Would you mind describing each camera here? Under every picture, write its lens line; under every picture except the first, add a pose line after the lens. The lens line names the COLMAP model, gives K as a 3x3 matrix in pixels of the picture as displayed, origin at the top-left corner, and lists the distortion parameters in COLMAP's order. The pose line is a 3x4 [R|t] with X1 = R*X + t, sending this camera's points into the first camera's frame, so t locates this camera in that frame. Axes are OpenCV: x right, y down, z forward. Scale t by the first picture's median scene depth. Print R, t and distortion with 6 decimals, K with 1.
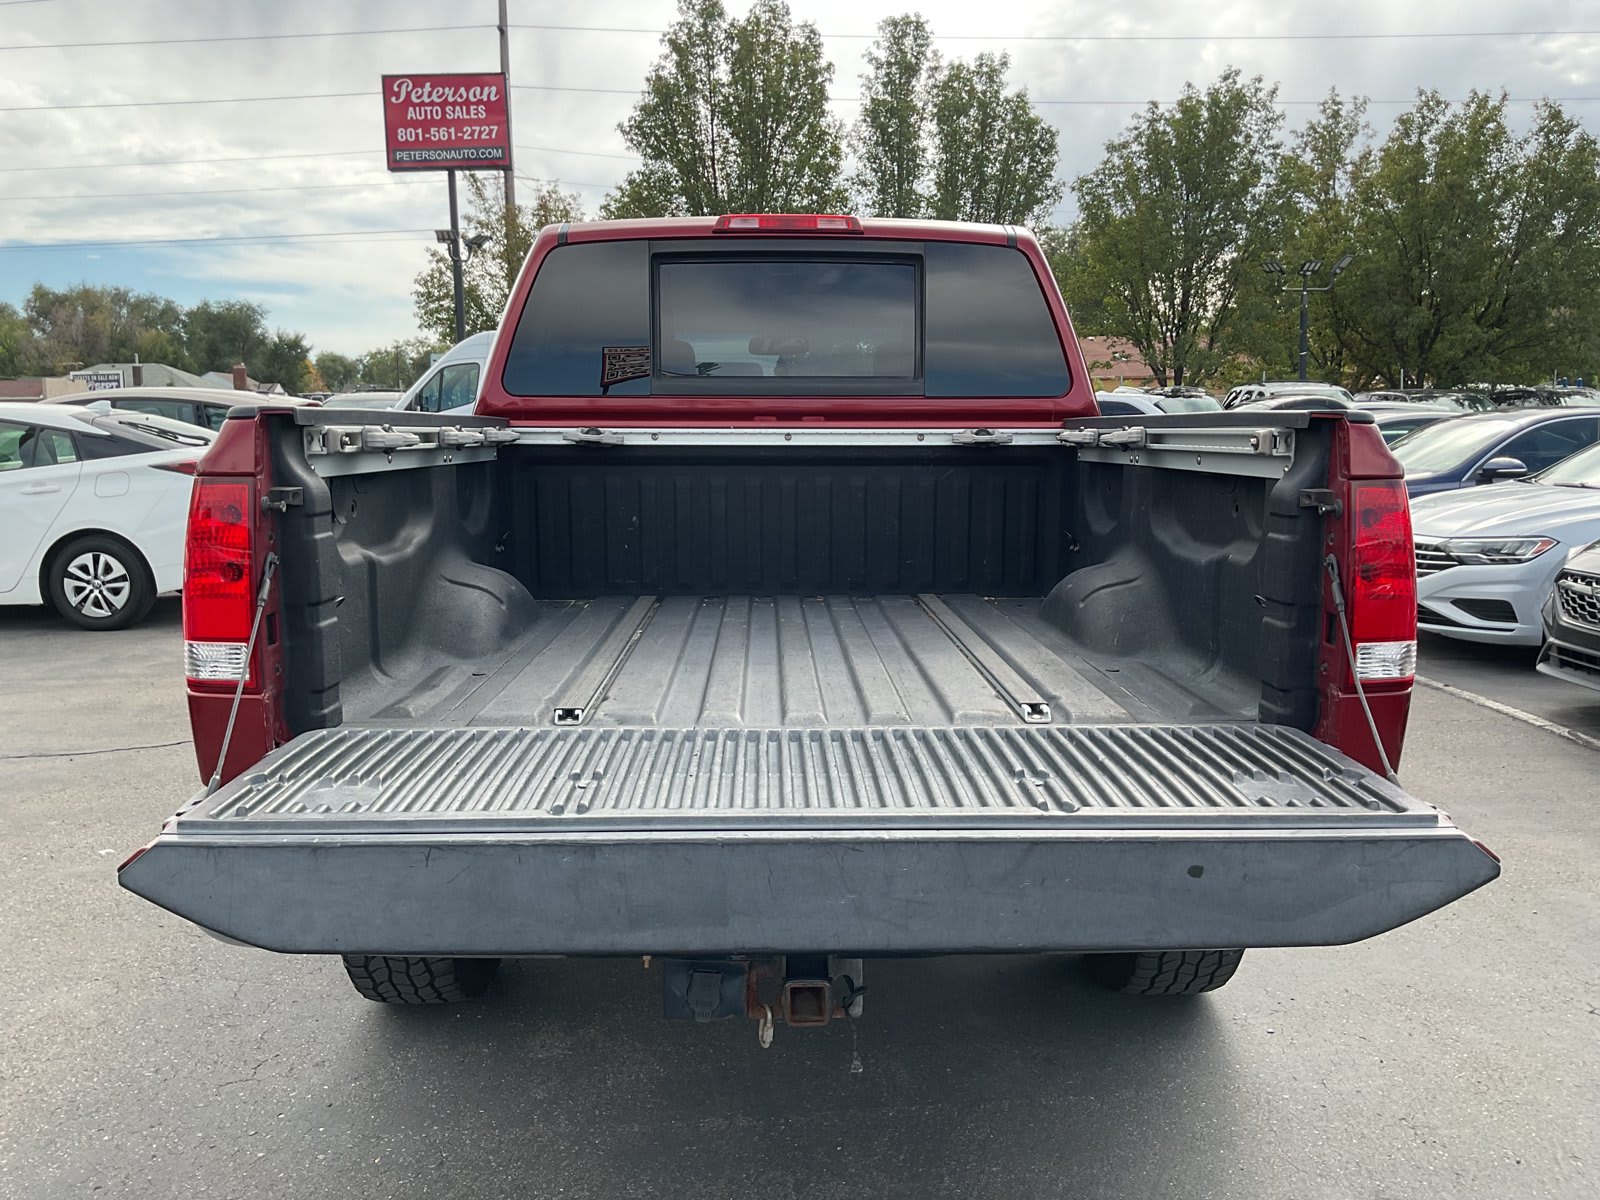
lens RADIAL K [[1336.3, 0, 800.0], [0, 1336.3, 600.0], [0, 0, 1]] dist [0.036052, -0.075854]
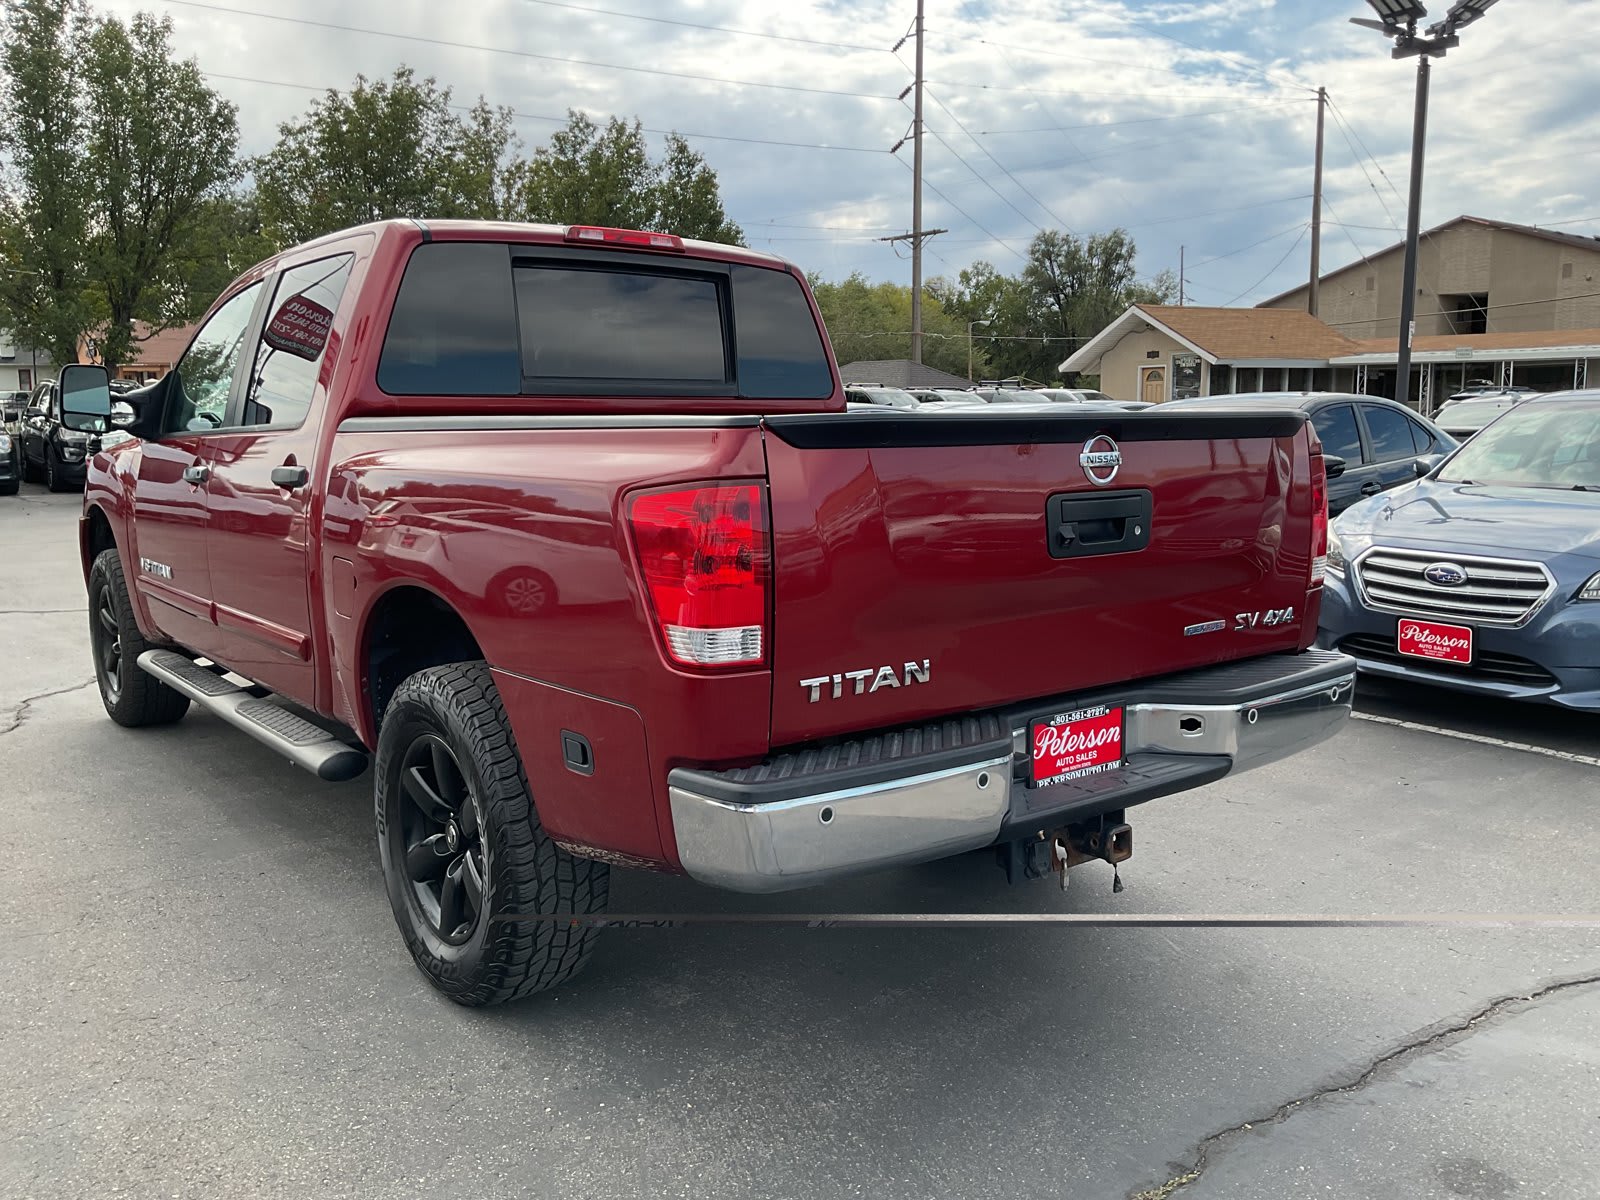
lens RADIAL K [[1325.5, 0, 800.0], [0, 1325.5, 600.0], [0, 0, 1]] dist [0.077461, -0.152518]
pose [[0.800999, -0.087589, 0.592223, -0.077979], [0.082636, 0.995946, 0.035532, -0.001907], [-0.592935, 0.020478, 0.804990, 0.006266]]
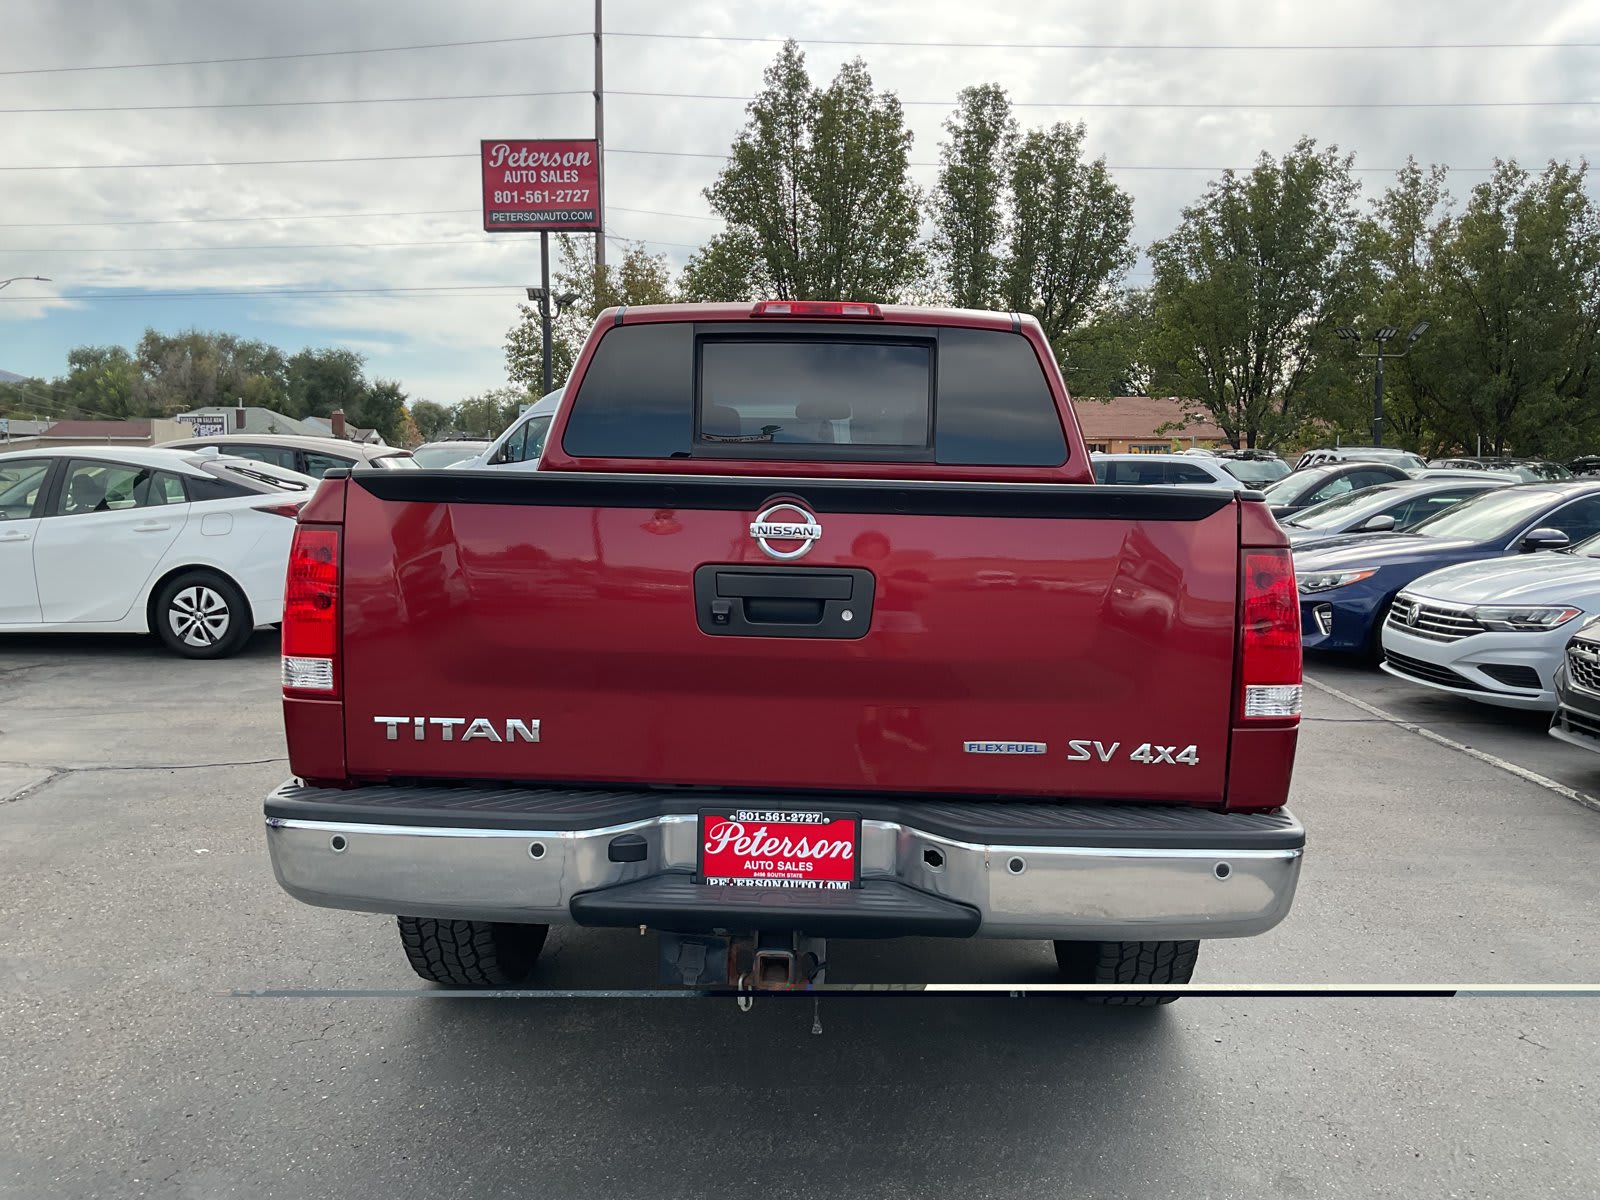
lens RADIAL K [[1325.5, 0, 800.0], [0, 1325.5, 600.0], [0, 0, 1]] dist [0.077461, -0.152518]
pose [[0.998022, 0.025336, -0.057529, 0.006568], [-0.027553, 0.998894, -0.038088, 0.000980], [0.056501, 0.039598, 0.997617, -0.015398]]
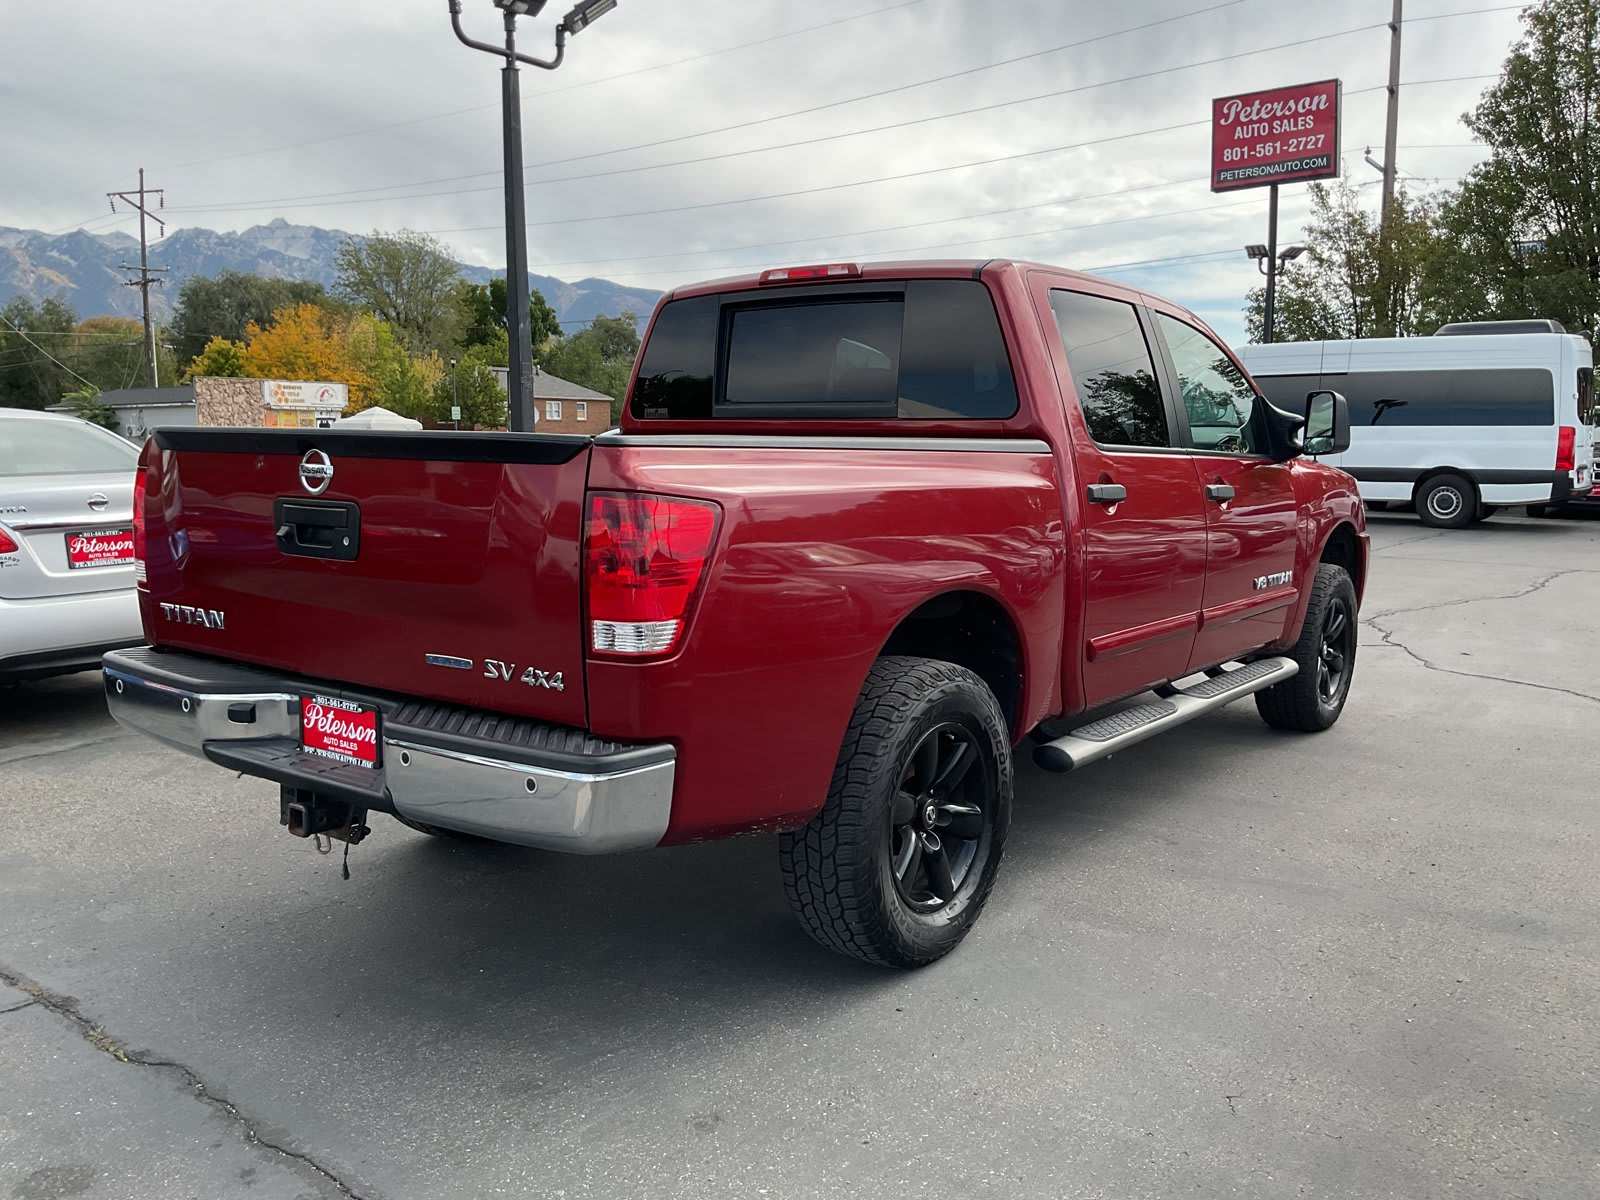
lens RADIAL K [[1342.7, 0, 800.0], [0, 1342.7, 600.0], [0, 0, 1]] dist [0.012192, -0.049446]
pose [[0.784714, 0.079366, -0.614756, 0.101536], [-0.085988, 0.996118, 0.018839, -0.001884], [0.613865, 0.038079, 0.788492, 0.010257]]
